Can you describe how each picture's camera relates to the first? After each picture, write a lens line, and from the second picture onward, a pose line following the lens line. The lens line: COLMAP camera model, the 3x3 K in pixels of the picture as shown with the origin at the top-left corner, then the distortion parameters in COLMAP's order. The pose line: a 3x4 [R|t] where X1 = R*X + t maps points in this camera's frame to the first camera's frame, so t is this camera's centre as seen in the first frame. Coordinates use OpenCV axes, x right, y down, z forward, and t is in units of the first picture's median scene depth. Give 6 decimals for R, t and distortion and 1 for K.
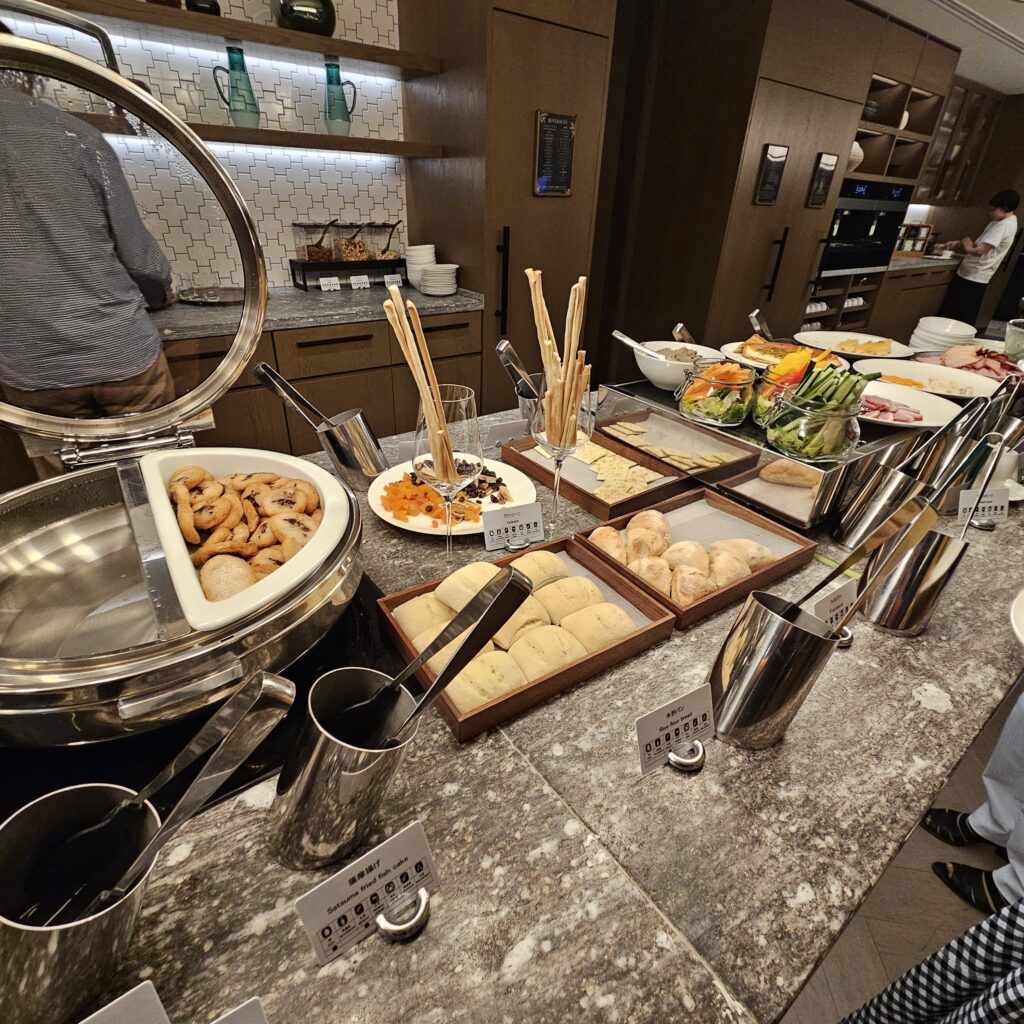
lens RADIAL K [[567.0, 0, 512.0], [0, 567.0, 512.0], [0, 0, 1]] dist [-0.003630, 0.000406]
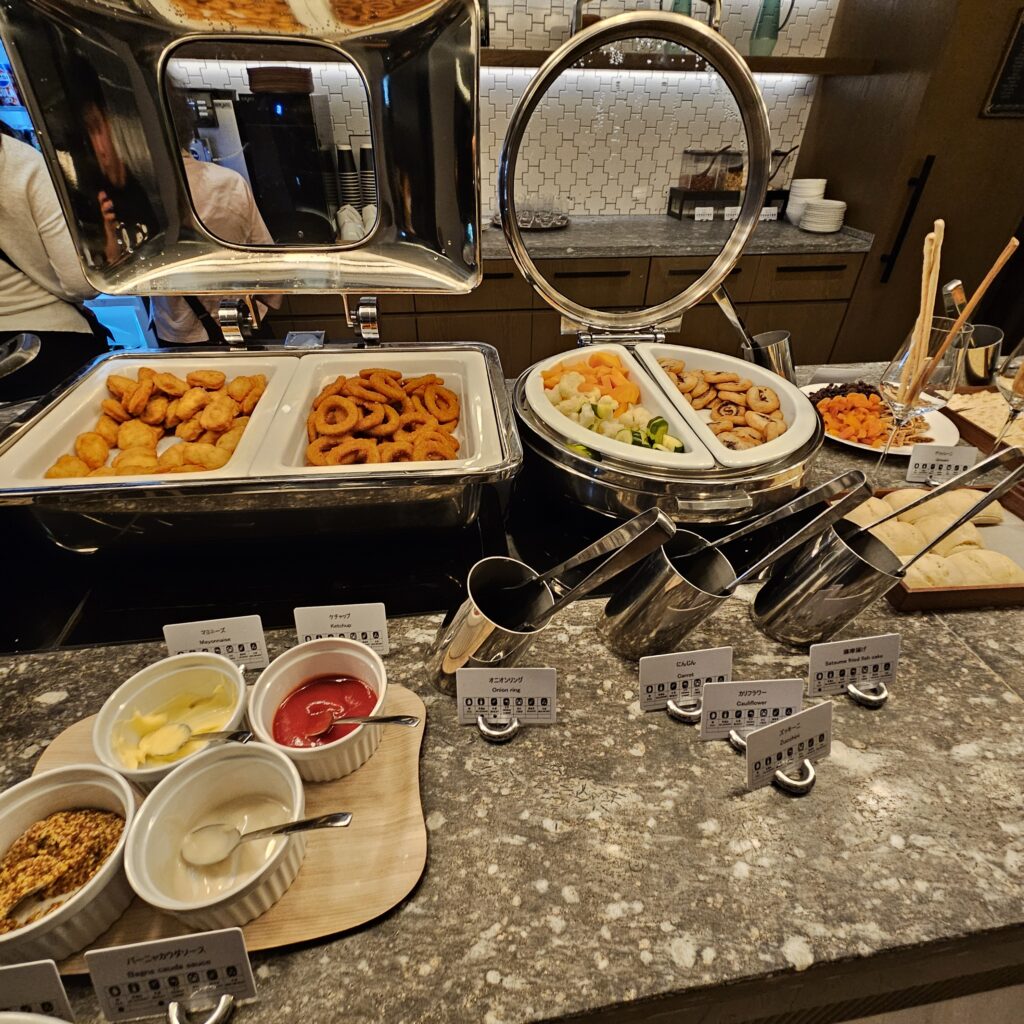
lens RADIAL K [[567.0, 0, 512.0], [0, 567.0, 512.0], [0, 0, 1]] dist [-0.003630, 0.000406]
pose [[0.873715, 0.263096, -0.409148, -0.094898], [-0.220565, 0.963948, 0.148845, 0.051134], [0.433558, -0.039805, 0.900246, -0.115506]]
